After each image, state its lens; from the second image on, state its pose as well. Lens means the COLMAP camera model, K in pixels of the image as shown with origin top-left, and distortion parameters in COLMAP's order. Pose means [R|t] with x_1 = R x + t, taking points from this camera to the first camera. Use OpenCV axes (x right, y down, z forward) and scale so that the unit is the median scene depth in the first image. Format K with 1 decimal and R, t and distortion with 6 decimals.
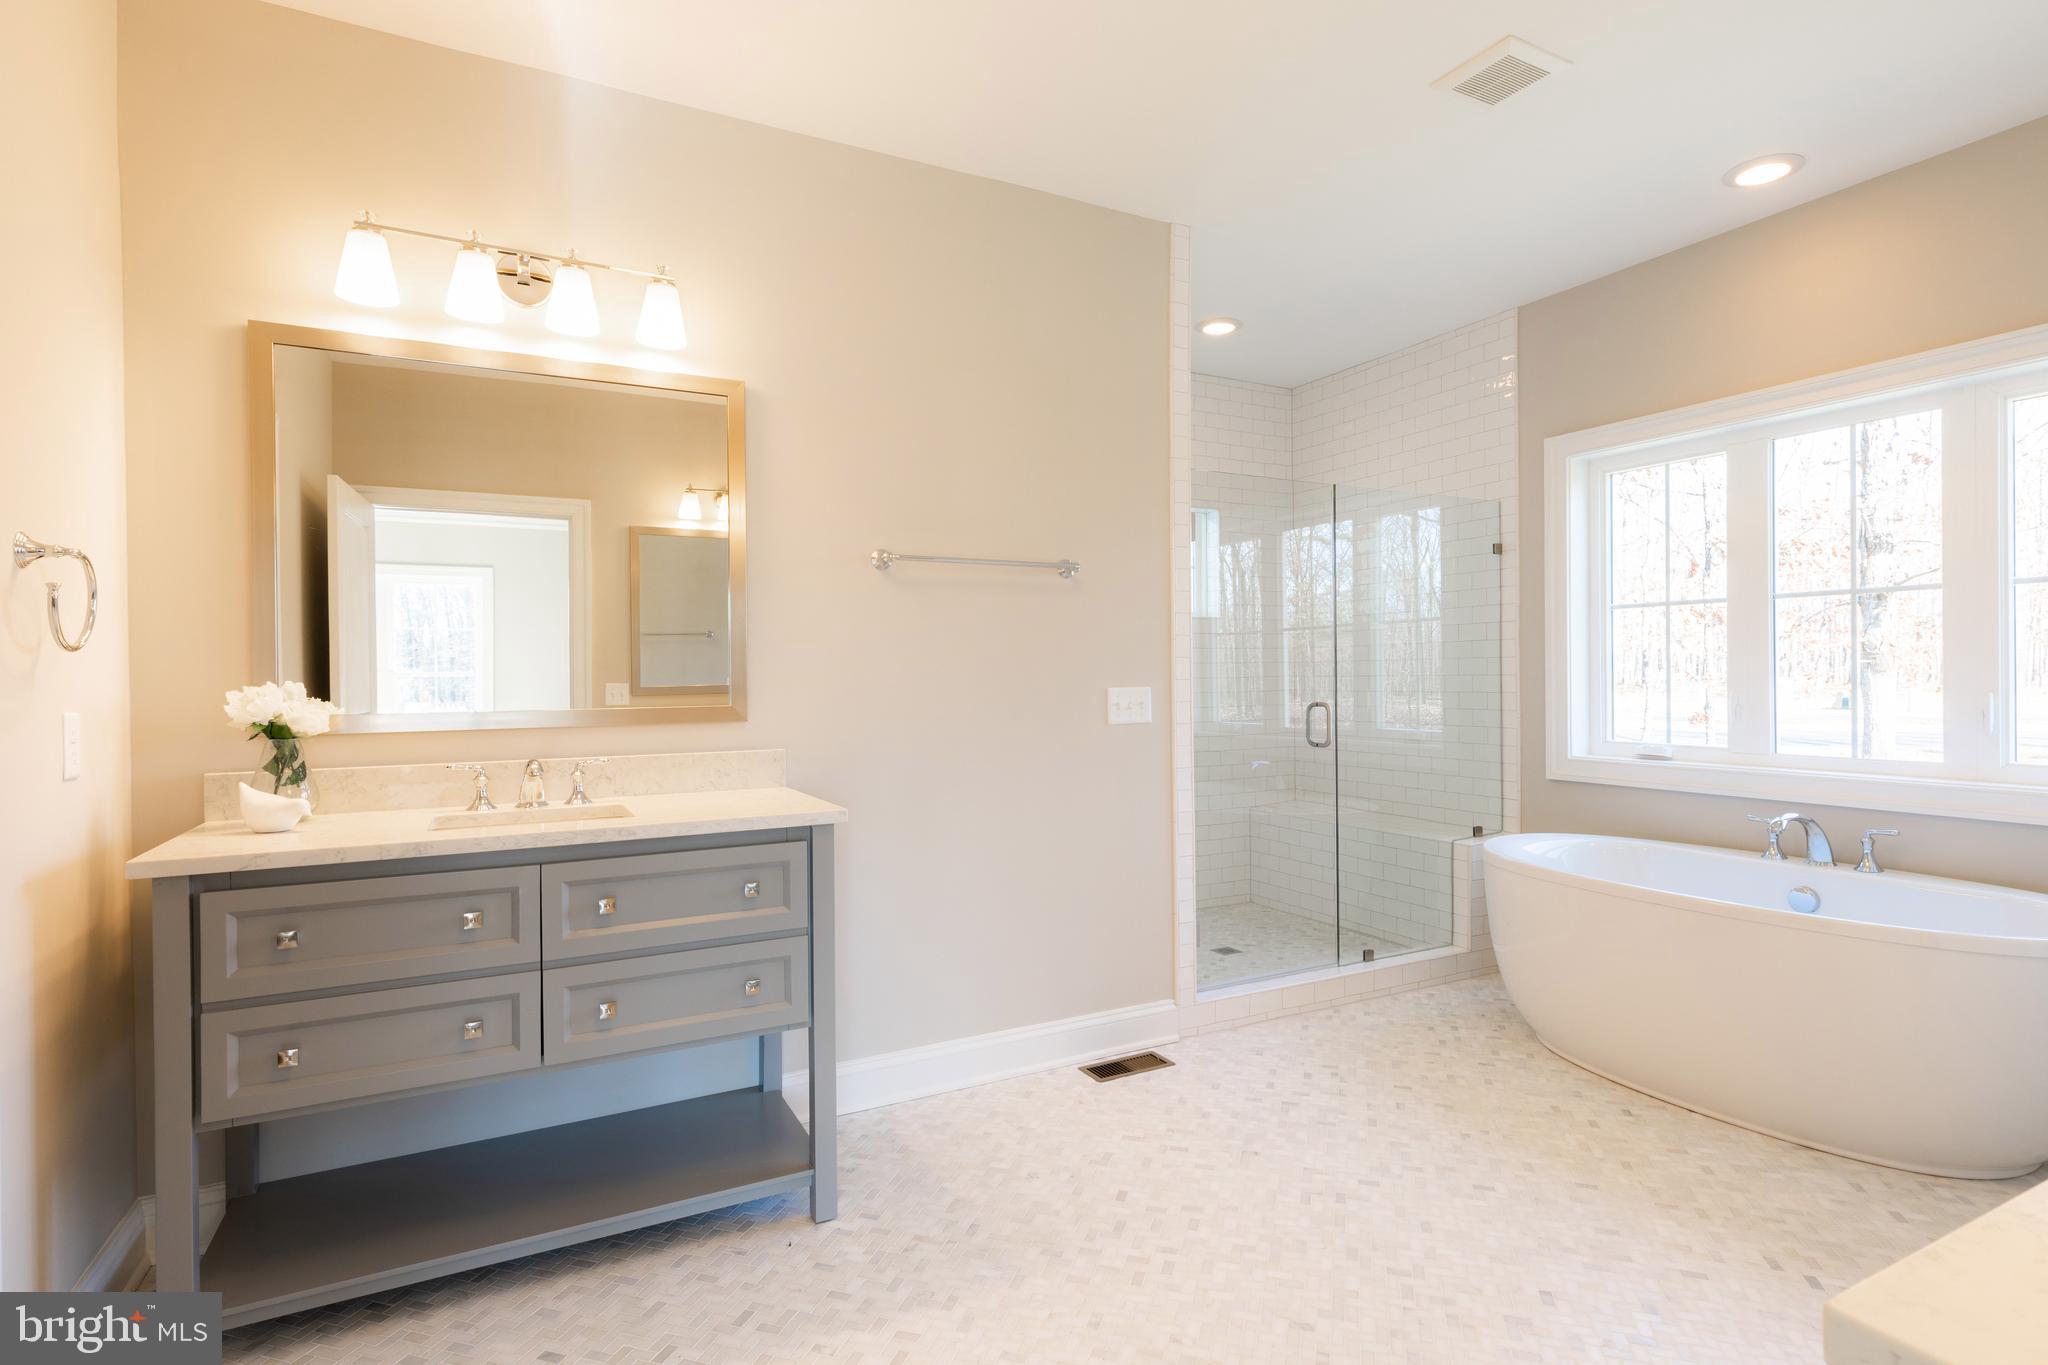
lens RADIAL K [[930.3, 0, 1038.5], [0, 930.3, 662.8], [0, 0, 1]] dist [0.003200, 0.000221]
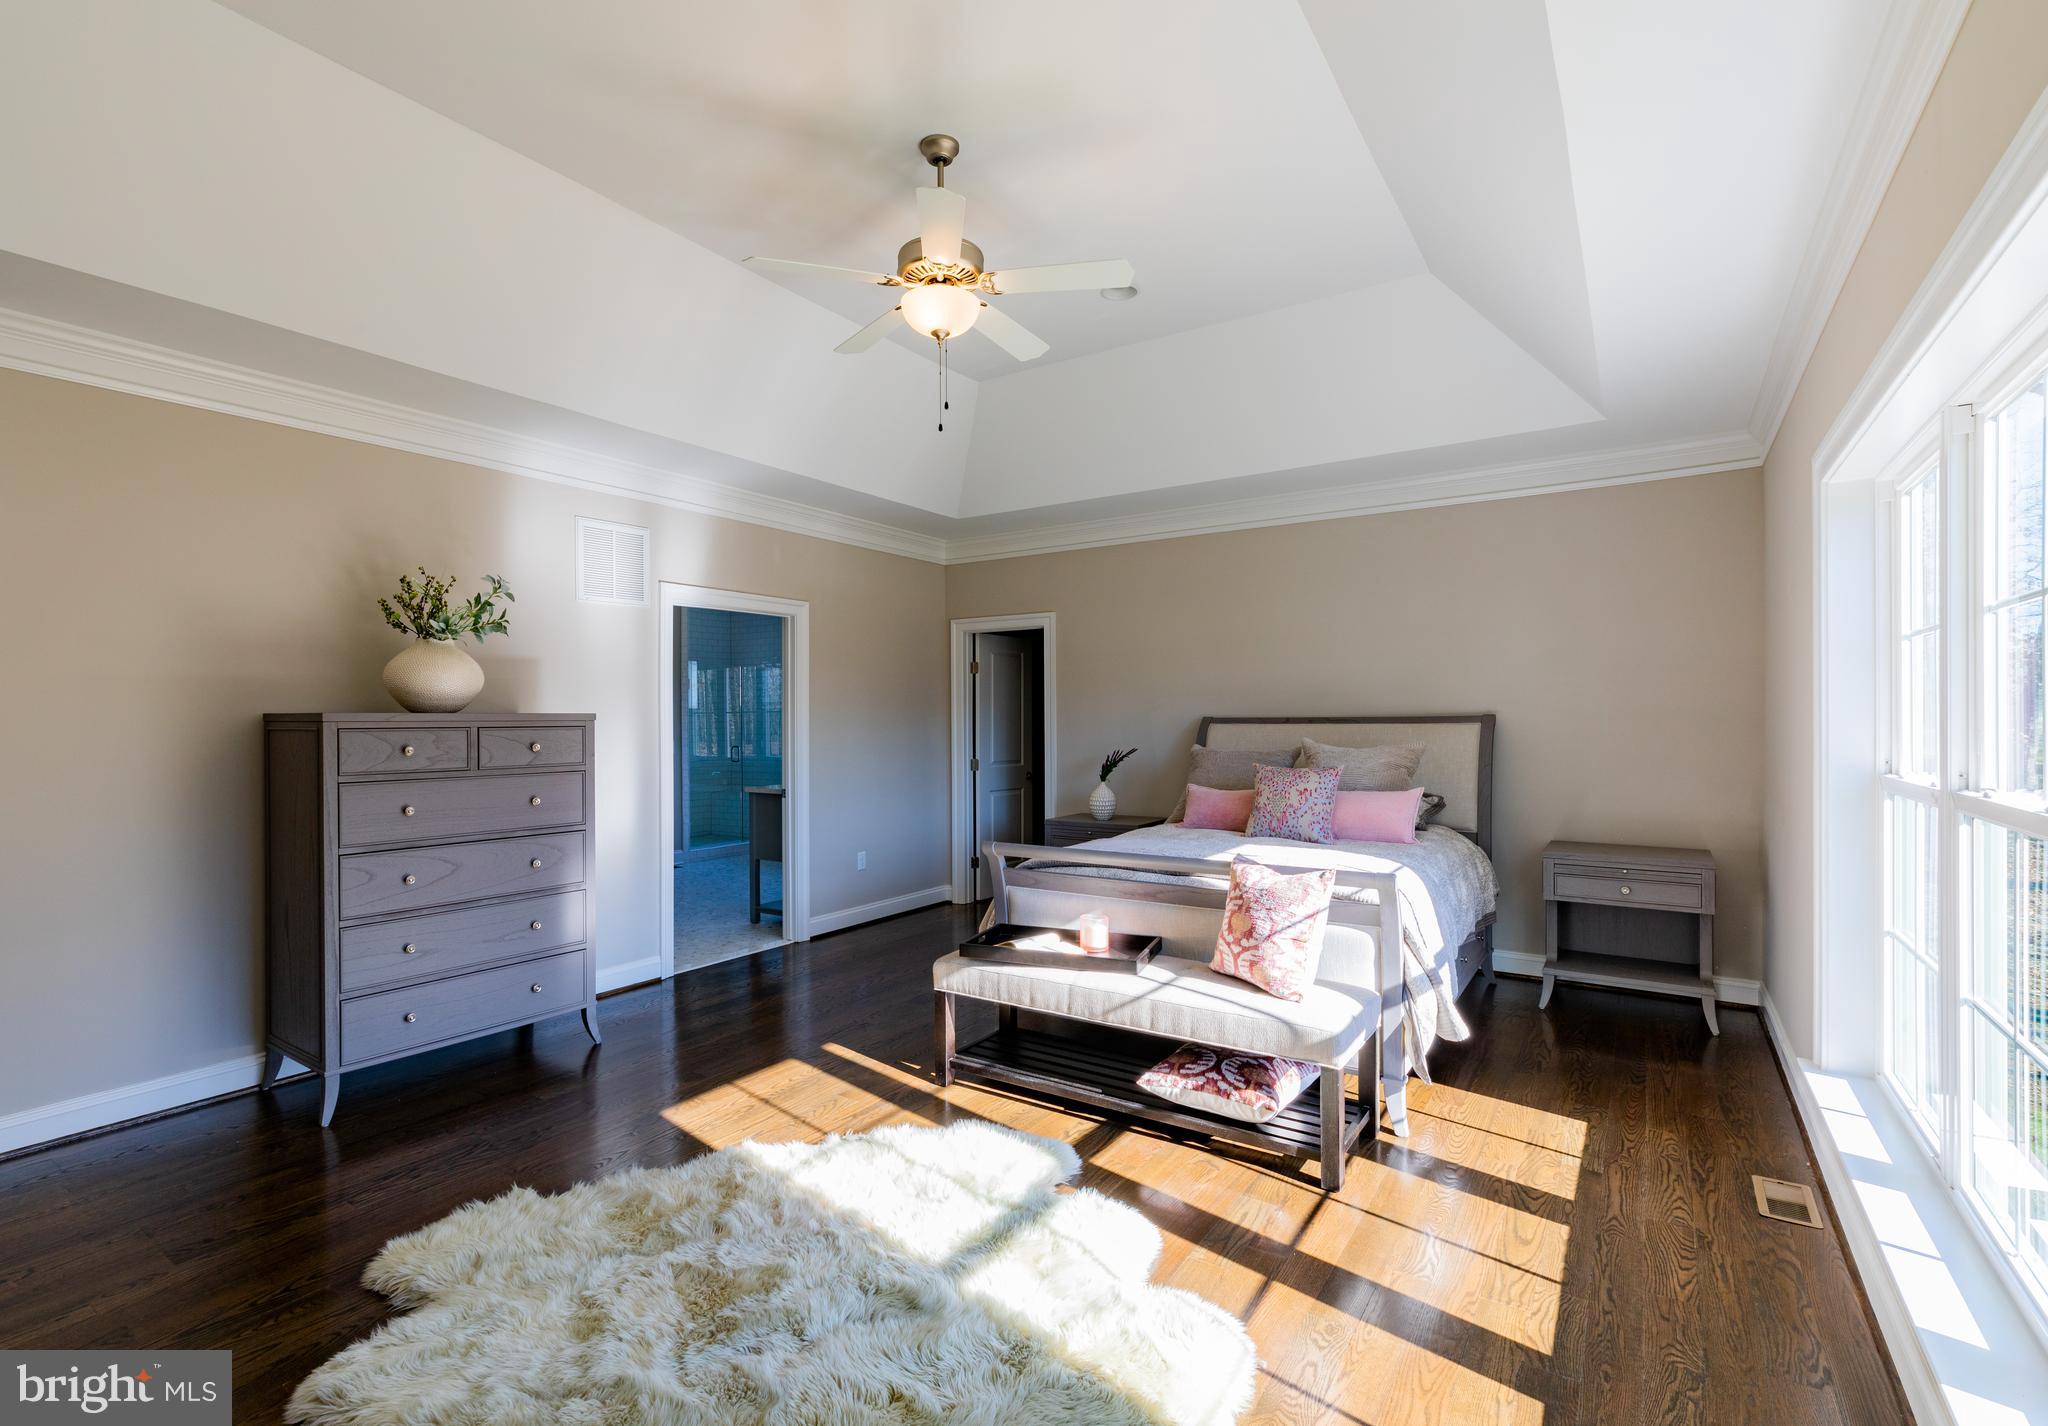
lens RADIAL K [[946.9, 0, 1024.0], [0, 946.9, 713.0], [0, 0, 1]] dist [0.003749, 0.000316]
pose [[0.861563, -0.004631, 0.507629, -0.305277], [0.005285, 0.999986, 0.000153, -0.031194], [-0.507623, 0.002551, 0.861576, -1.463101]]
